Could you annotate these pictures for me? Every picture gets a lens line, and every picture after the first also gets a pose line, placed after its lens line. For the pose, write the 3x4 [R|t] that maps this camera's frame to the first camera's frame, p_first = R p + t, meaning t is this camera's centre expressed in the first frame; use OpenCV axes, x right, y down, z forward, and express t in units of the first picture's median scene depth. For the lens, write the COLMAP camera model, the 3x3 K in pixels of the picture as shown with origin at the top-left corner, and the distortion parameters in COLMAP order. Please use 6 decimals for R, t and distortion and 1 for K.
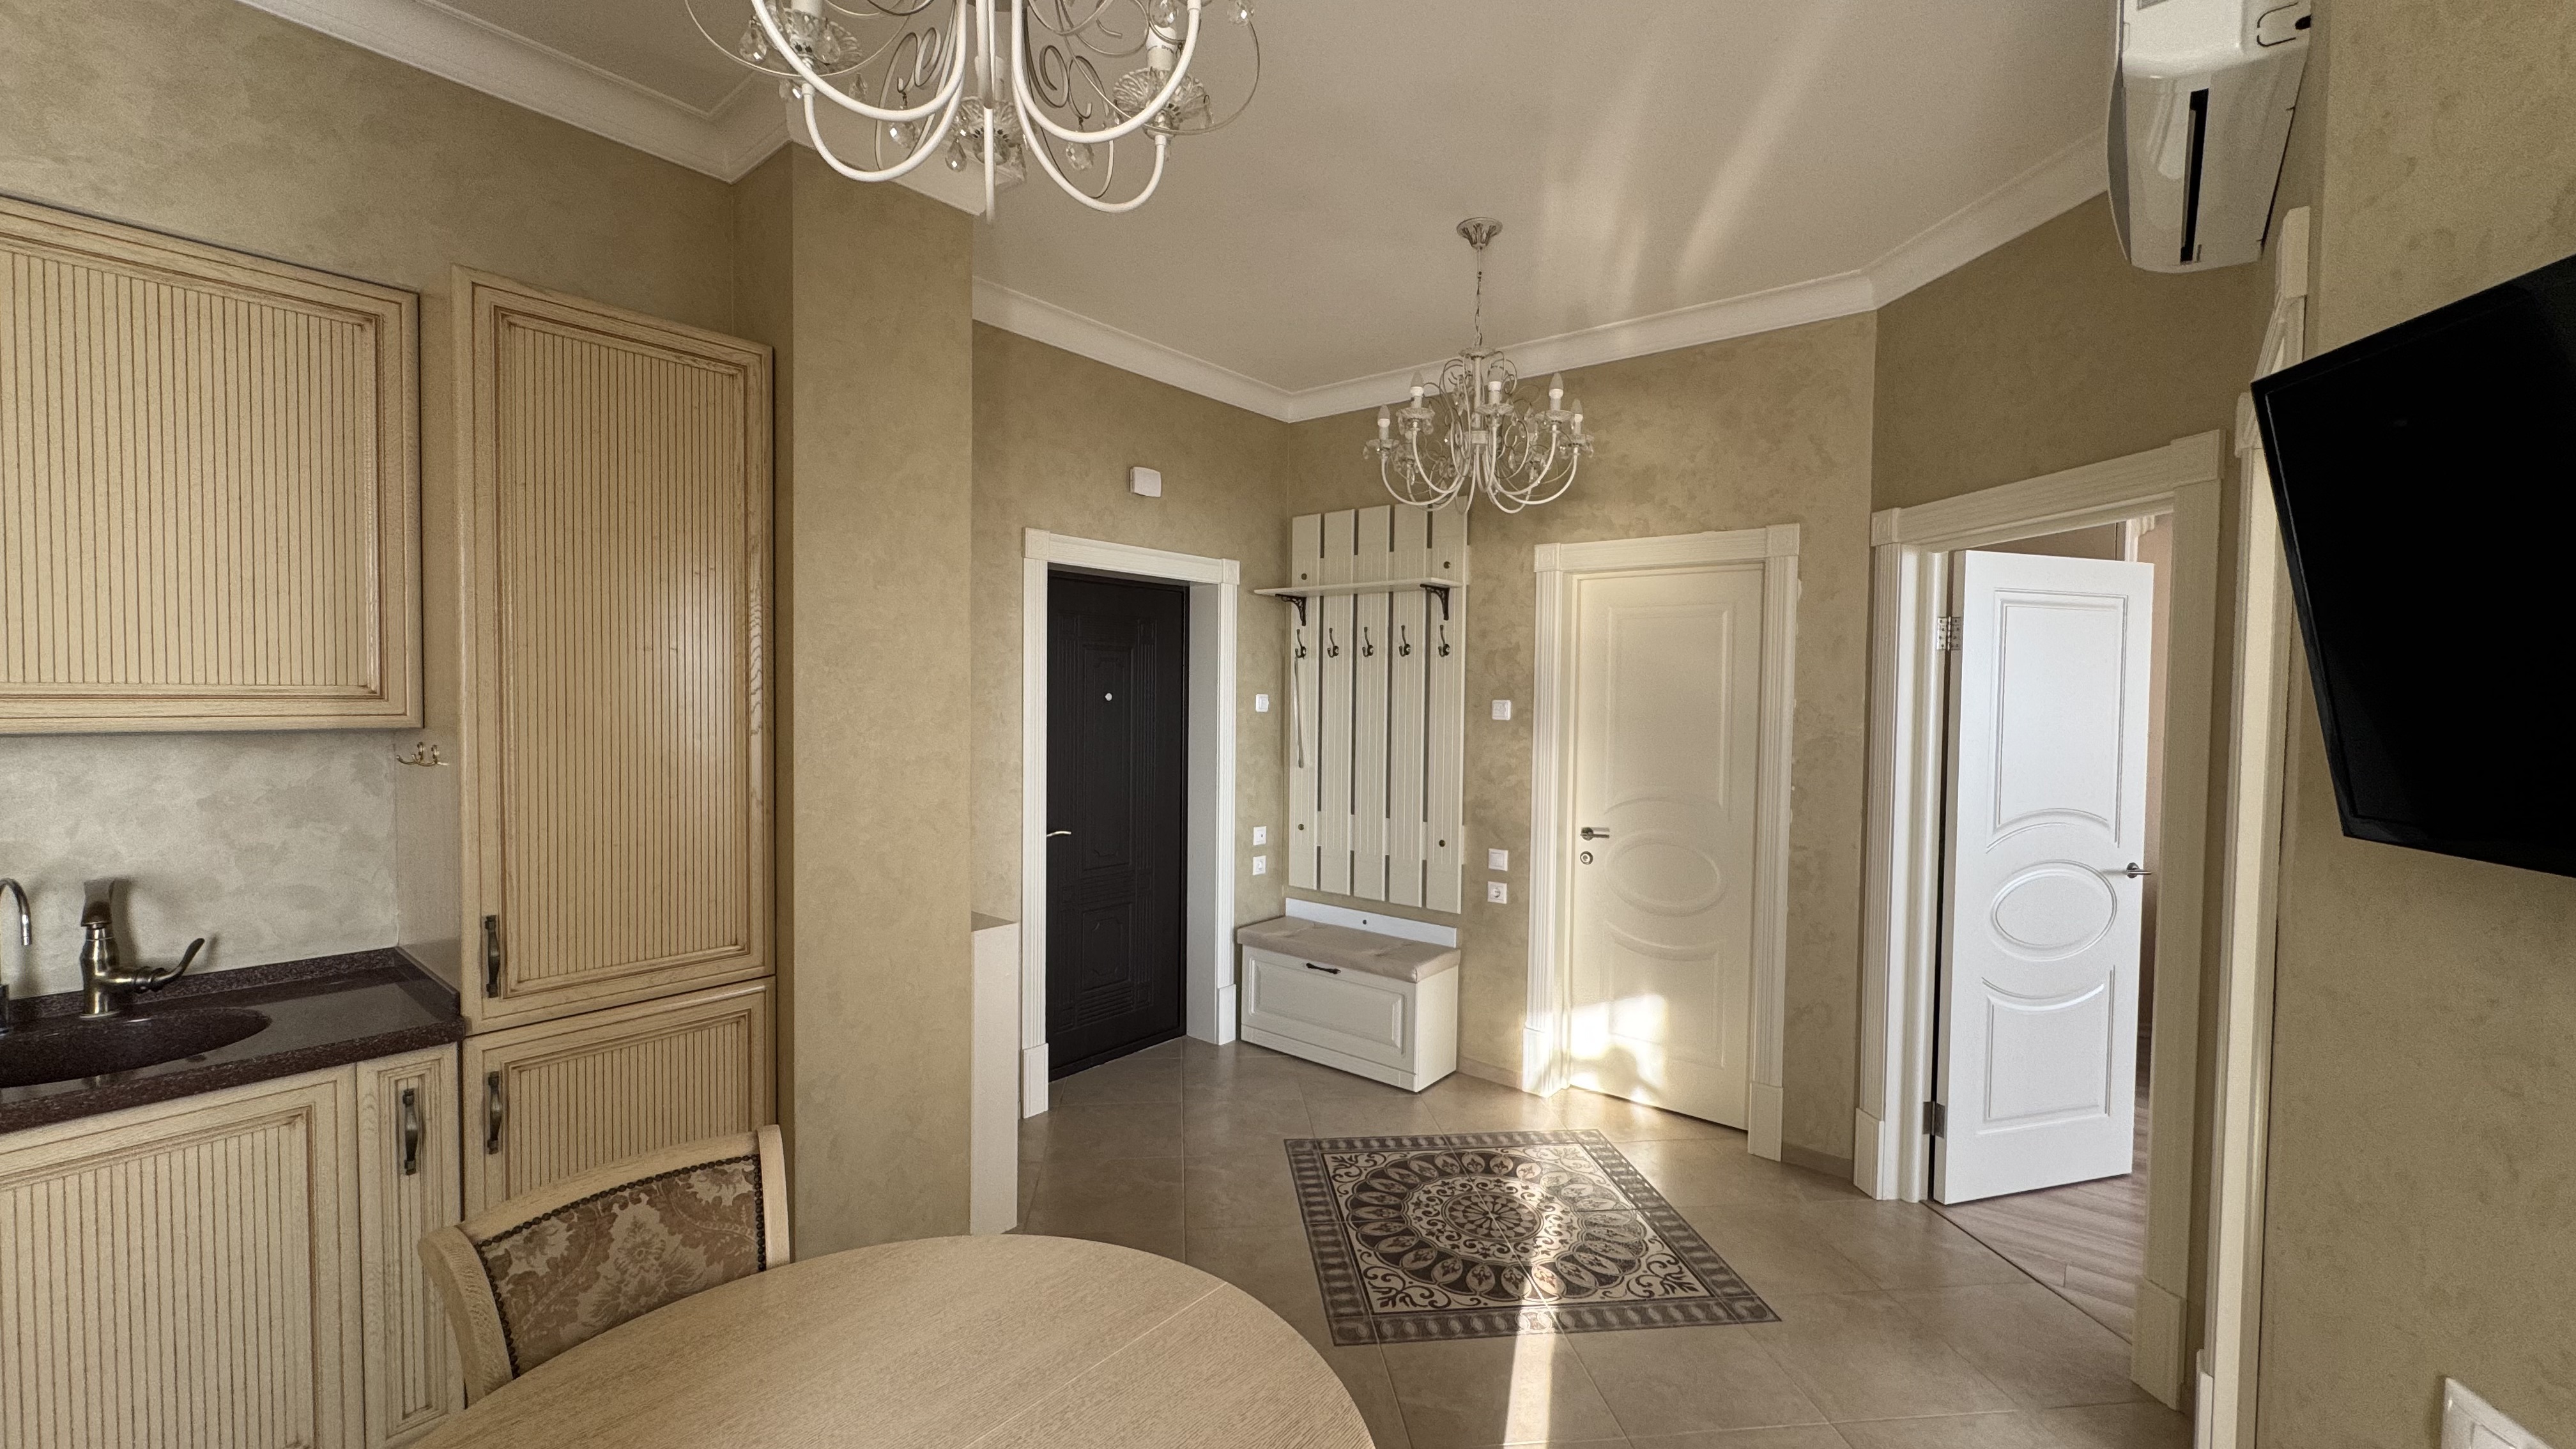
lens RADIAL K [[1025.1, 0, 1285.4], [0, 1025.1, 719.7], [0, 0, 1]] dist [-0.001620, -0.000023]
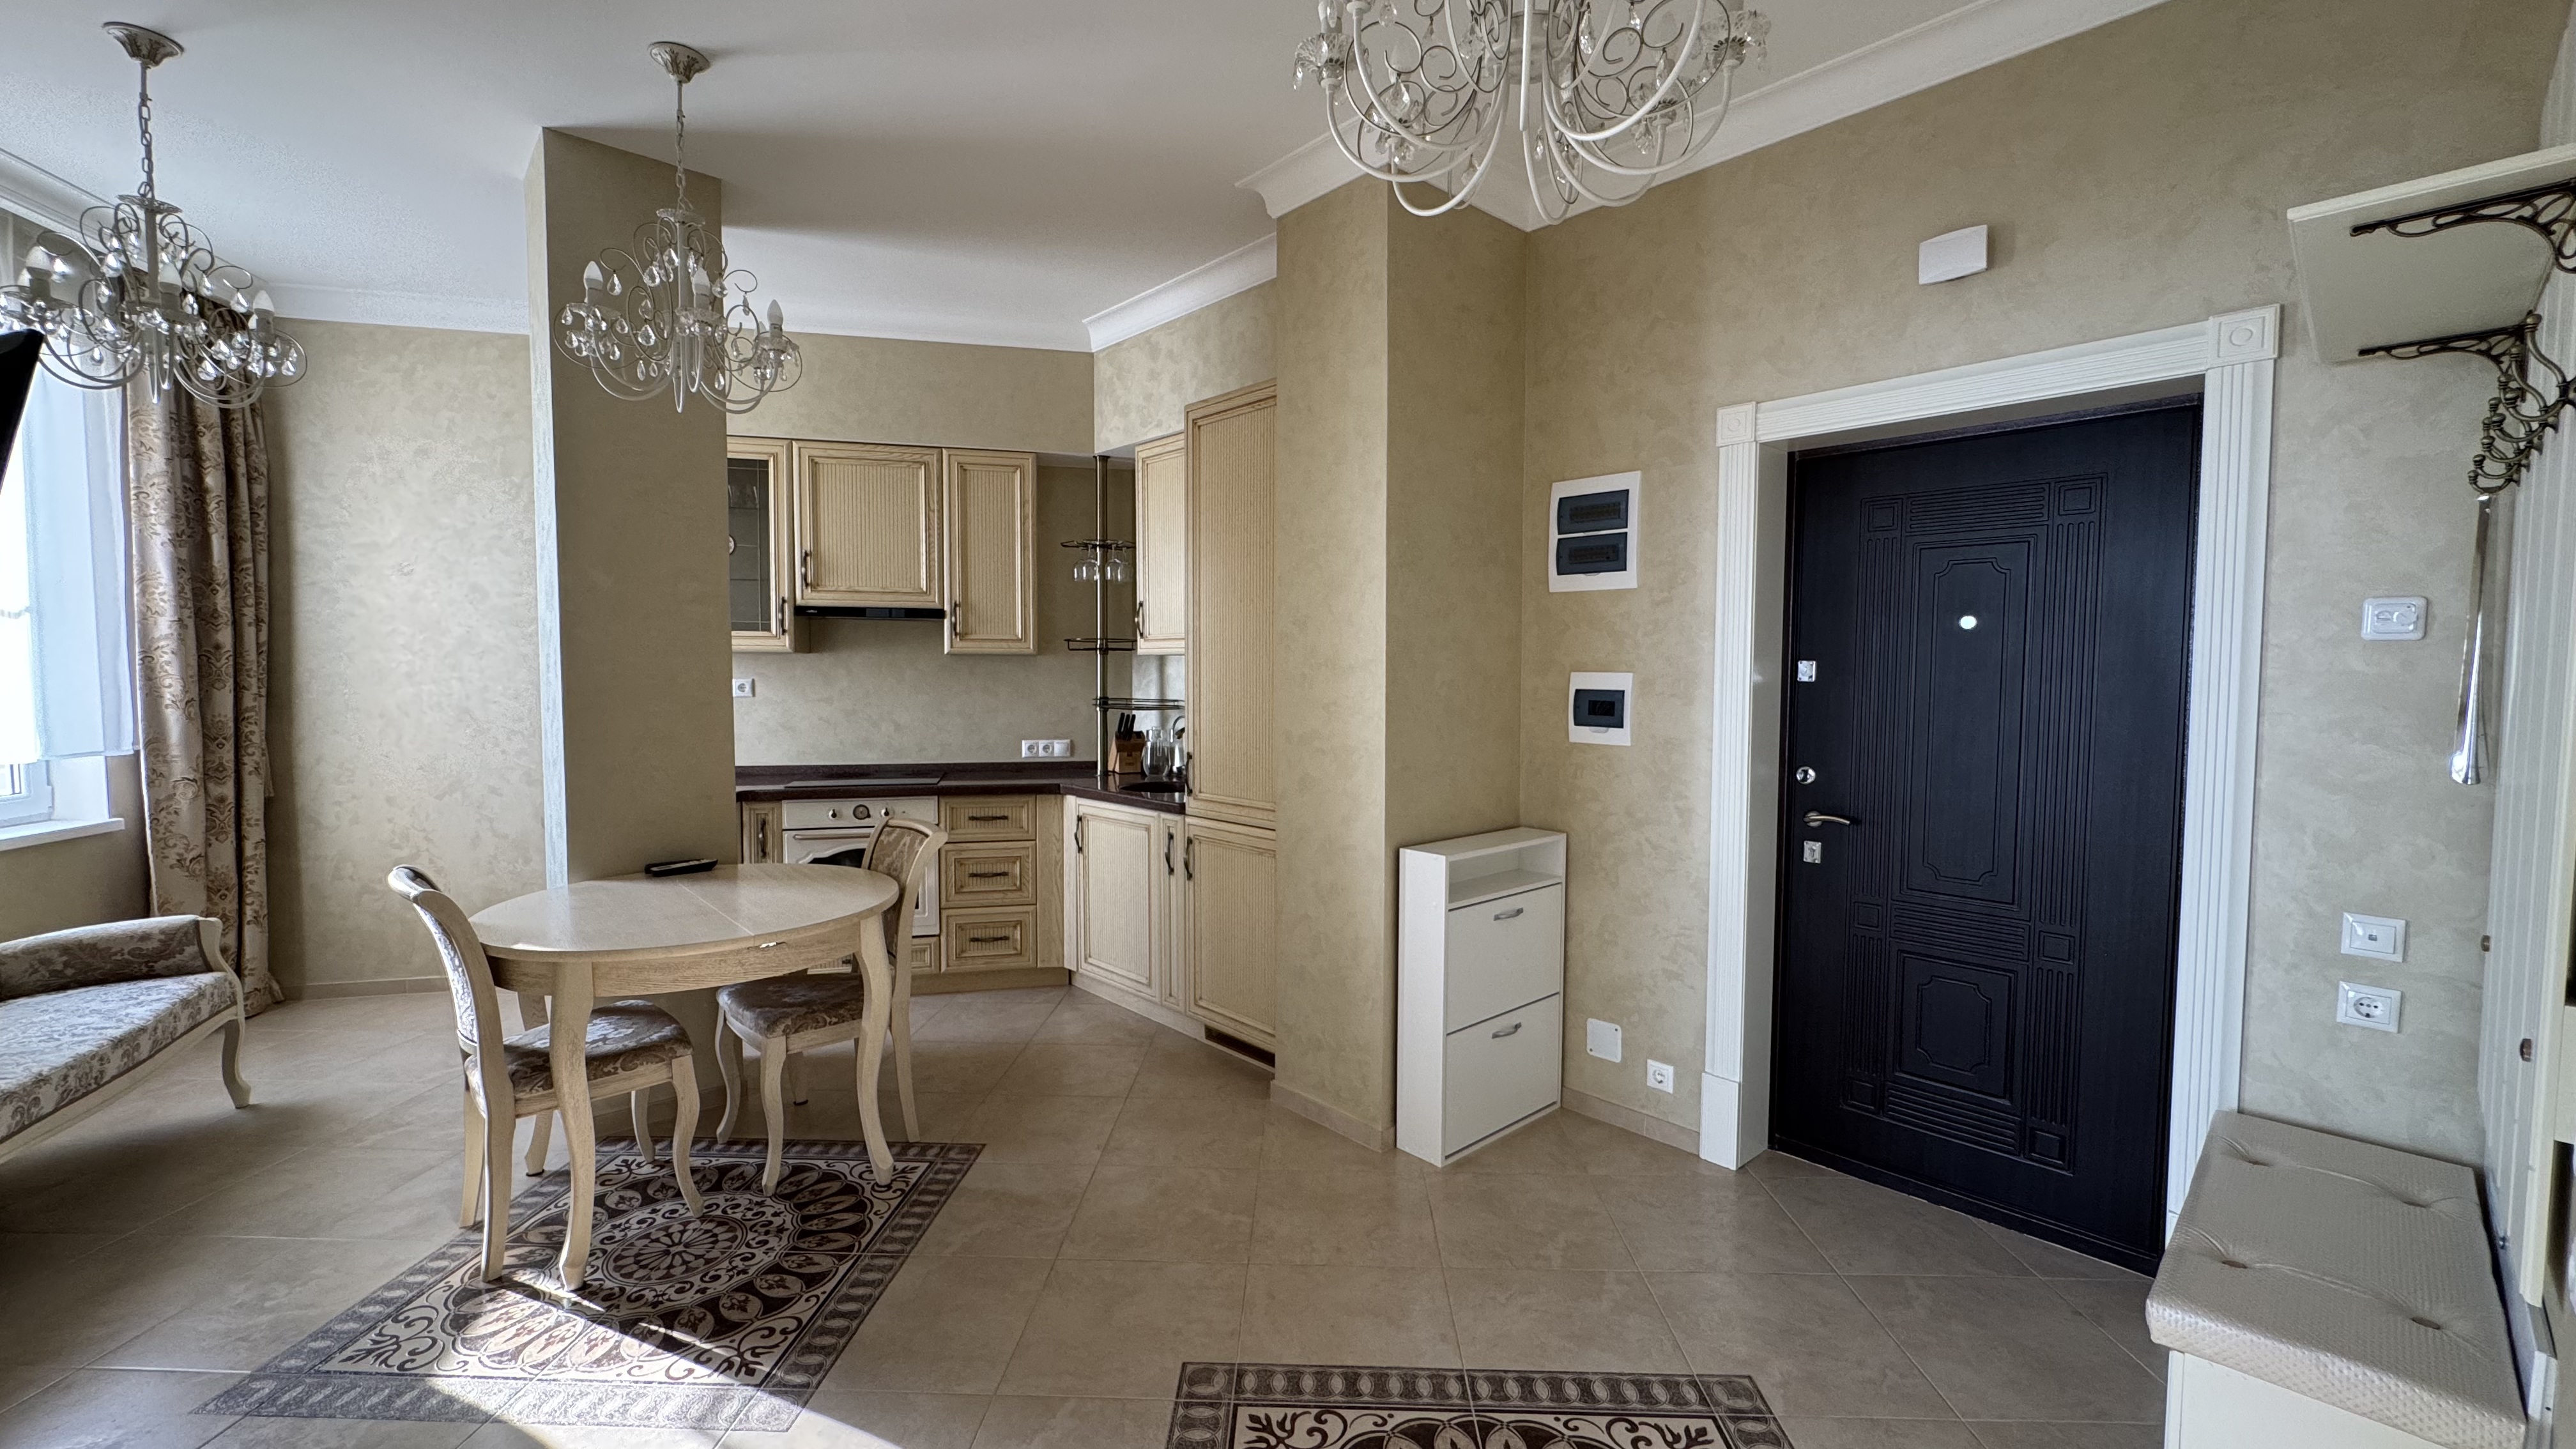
lens RADIAL K [[1025.1, 0, 1285.4], [0, 1025.1, 719.7], [0, 0, 1]] dist [-0.001620, -0.000023]
pose [[-0.137825, 0.040291, -0.989637, 0.853547], [-0.031336, 0.998495, 0.045016, 0.037343], [0.989961, 0.037216, -0.136355, 1.174930]]
